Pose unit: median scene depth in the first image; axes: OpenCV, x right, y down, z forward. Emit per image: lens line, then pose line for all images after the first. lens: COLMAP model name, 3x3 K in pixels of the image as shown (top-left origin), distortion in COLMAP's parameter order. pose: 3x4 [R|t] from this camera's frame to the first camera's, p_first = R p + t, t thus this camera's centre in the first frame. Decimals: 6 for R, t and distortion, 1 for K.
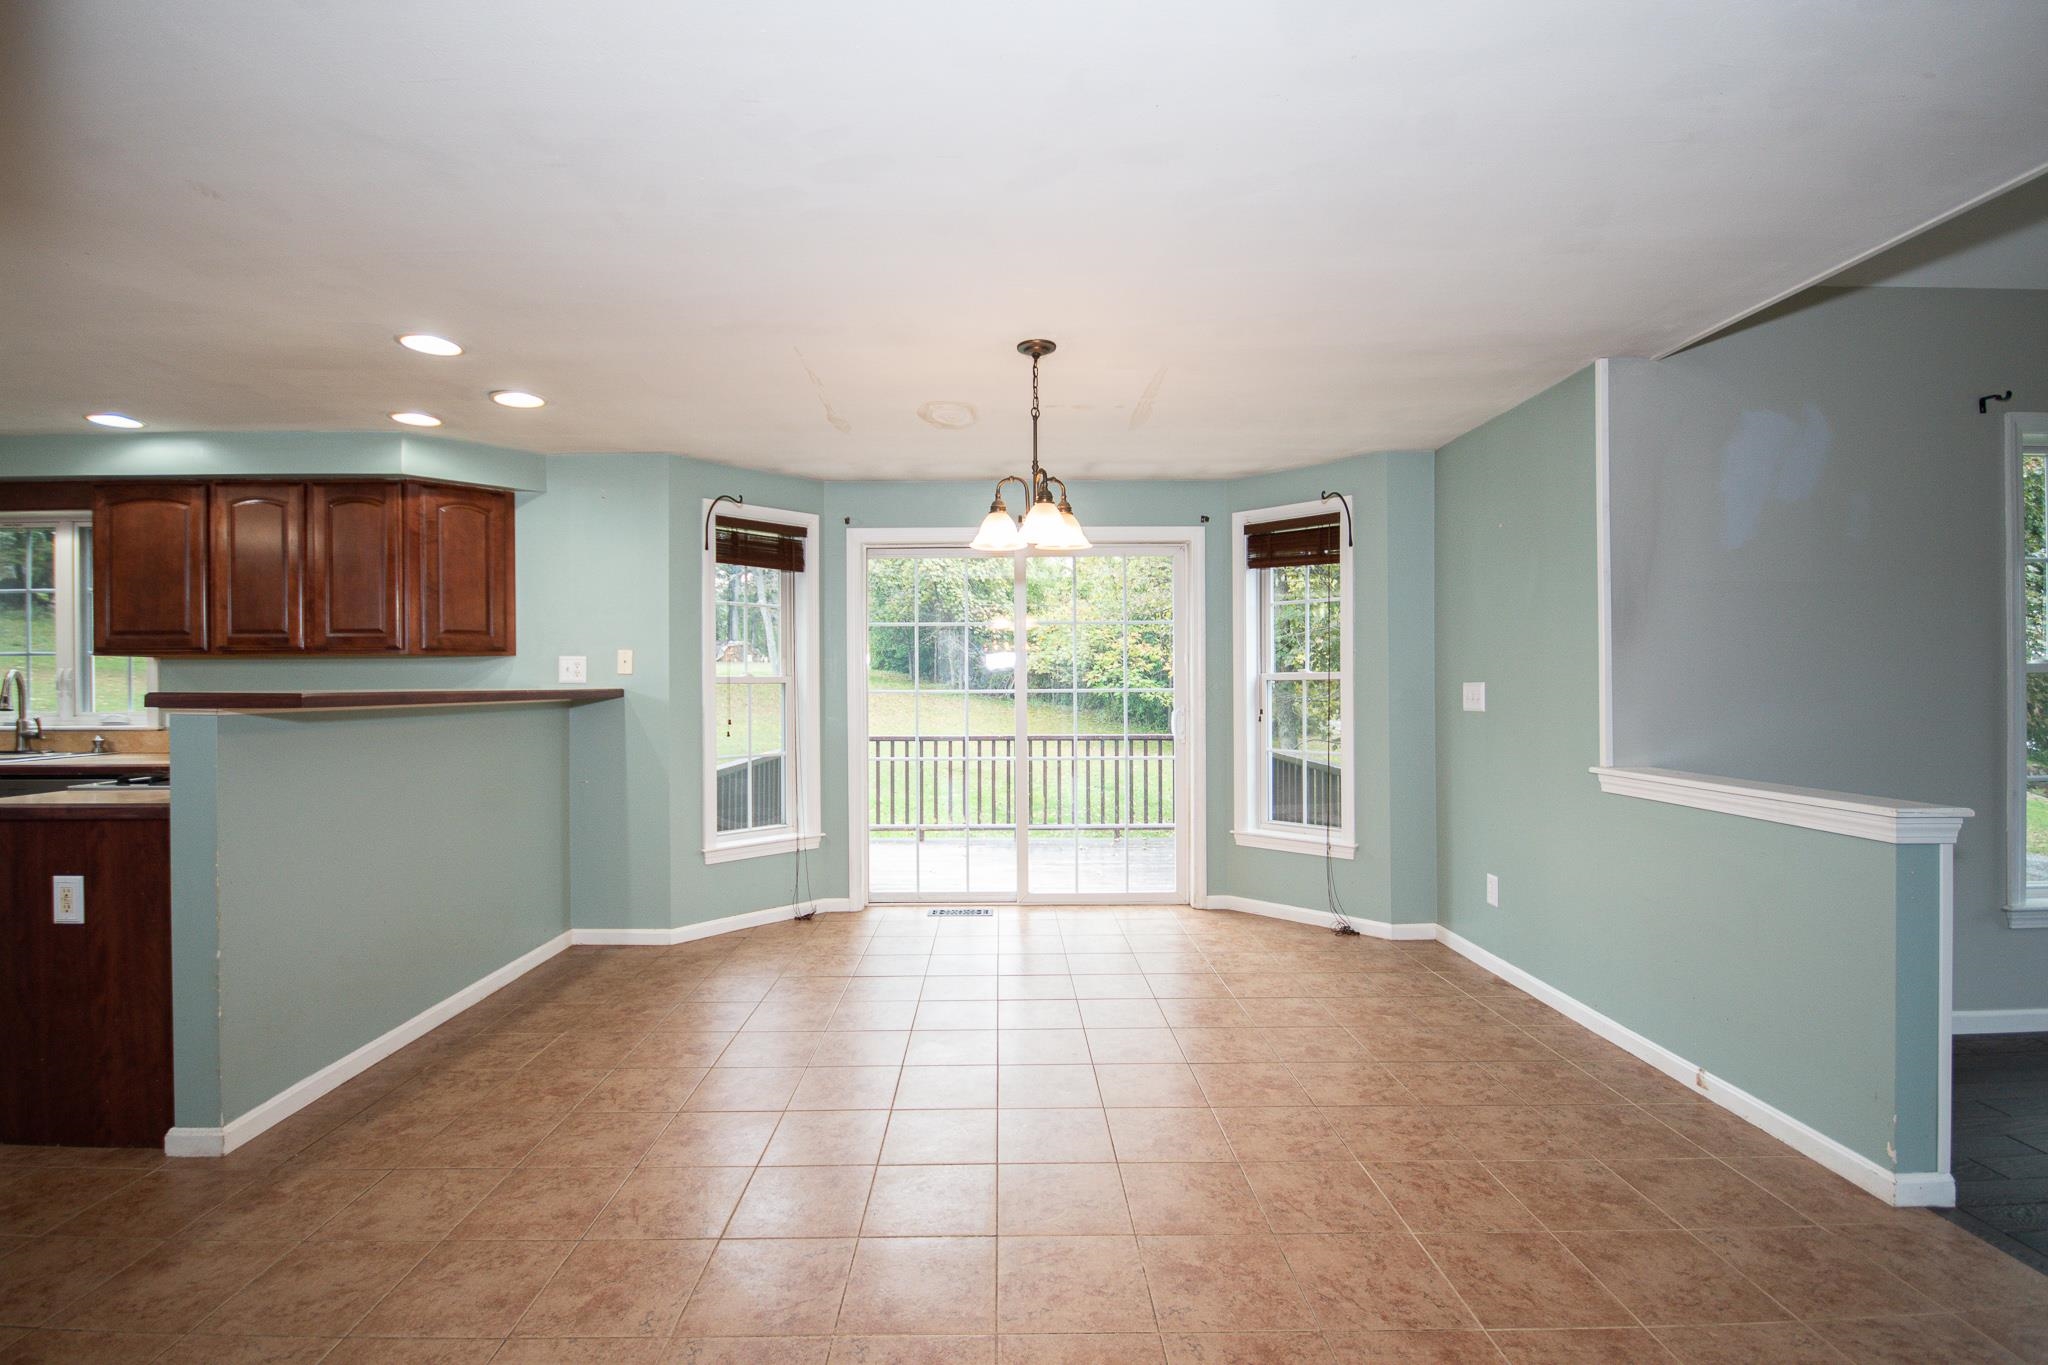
lens RADIAL K [[919.1, 0, 999.6], [0, 919.1, 686.8], [0, 0, 1]] dist [-0.002619, -0.005236]
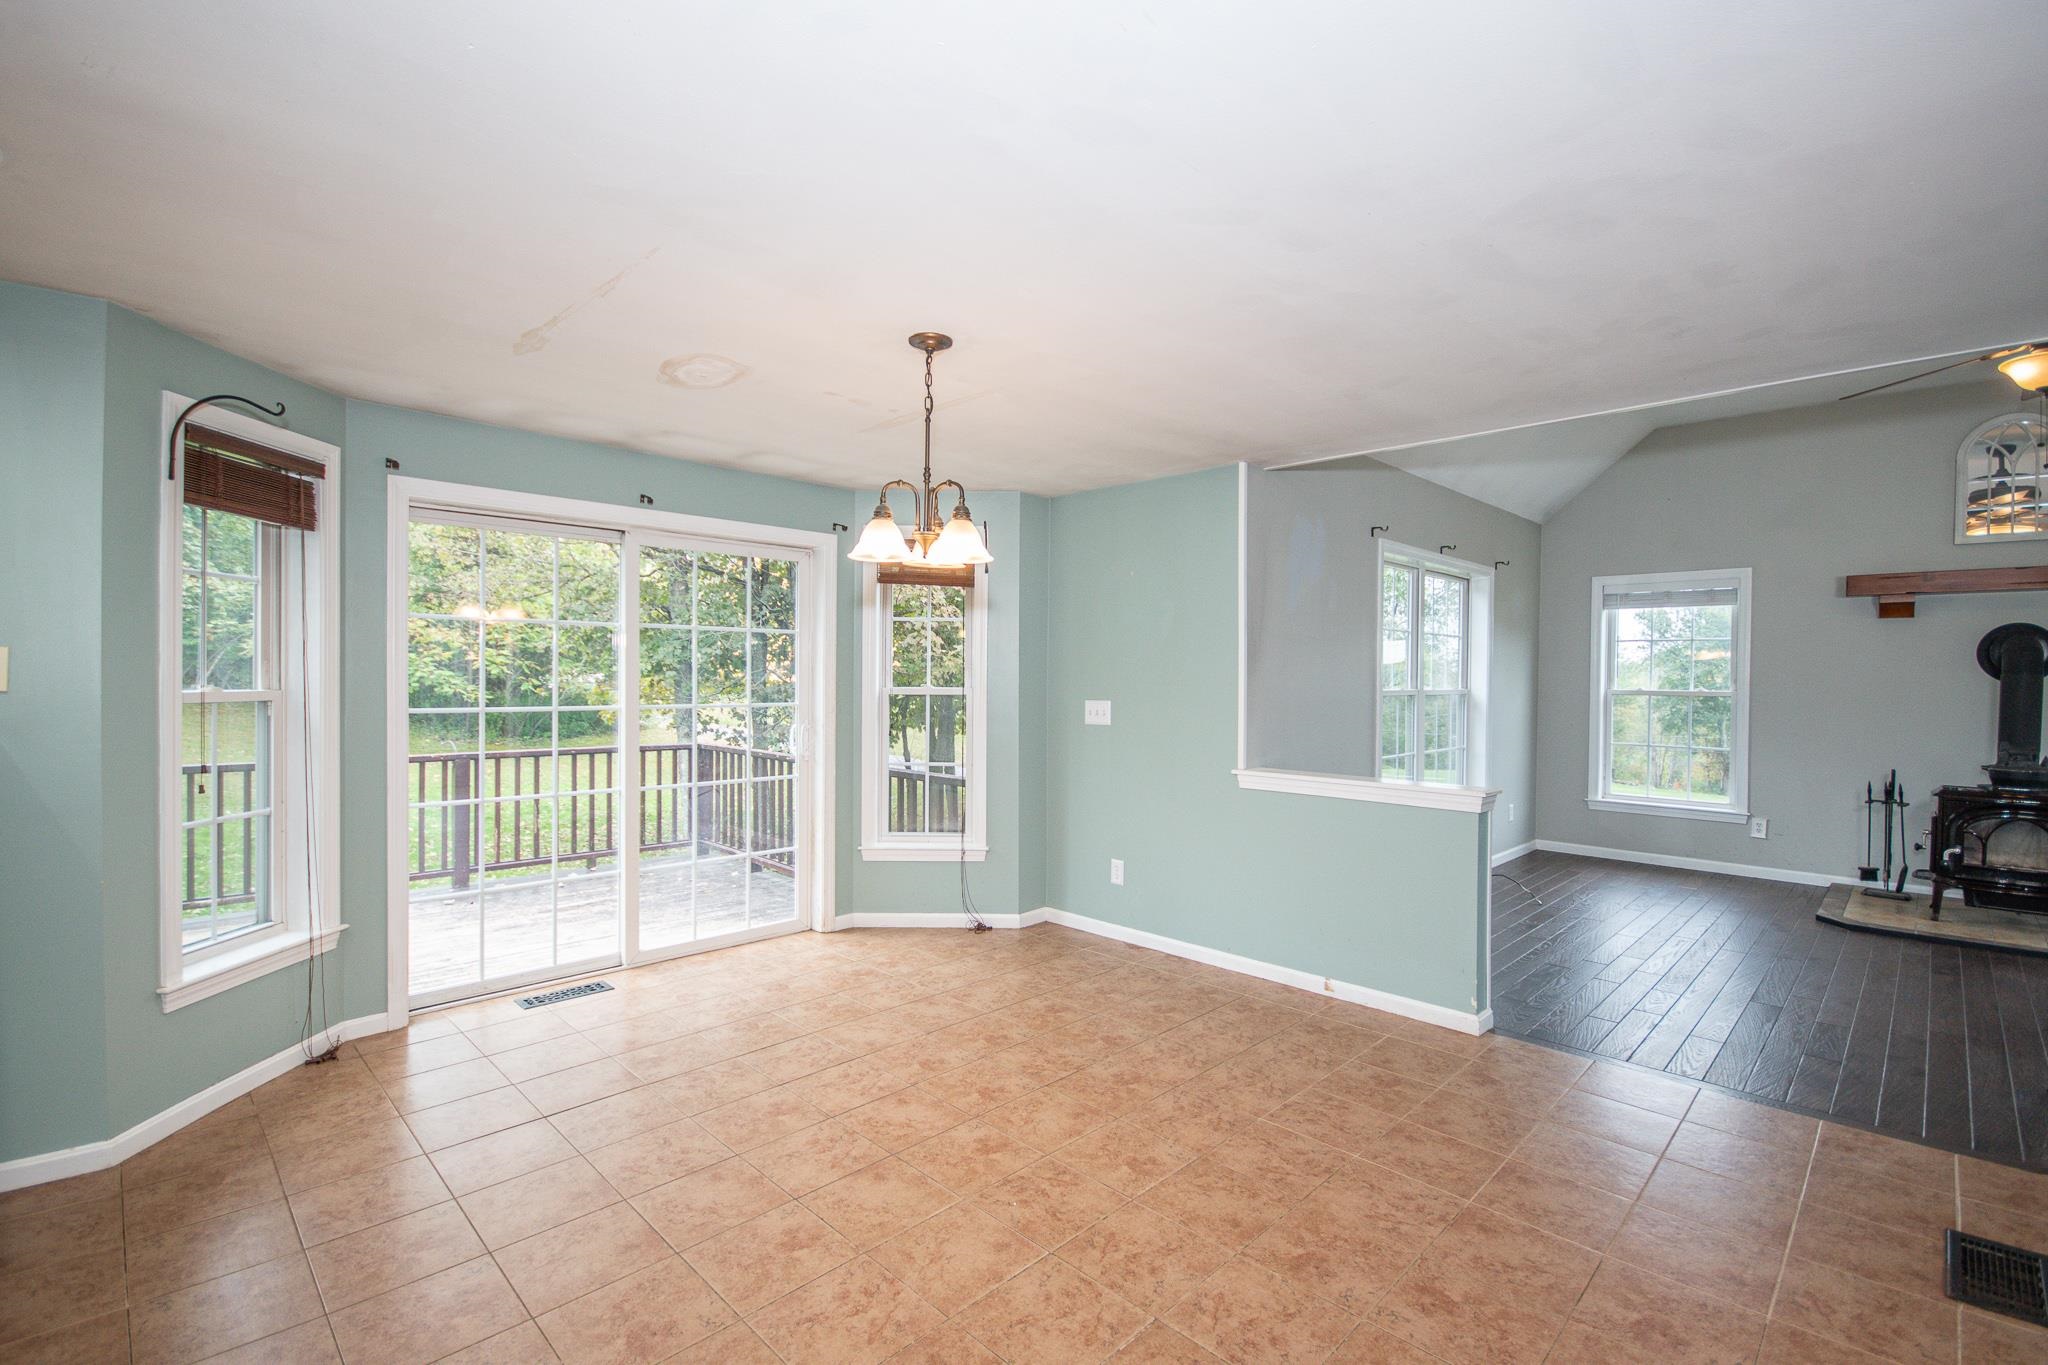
lens RADIAL K [[919.1, 0, 1017.8], [0, 919.1, 684.2], [0, 0, 1]] dist [-0.002619, -0.005236]
pose [[0.701836, 0.004132, 0.712326, -0.366600], [-0.010794, 0.999930, 0.004835, -0.027573], [-0.712257, -0.011083, 0.701832, 0.208453]]
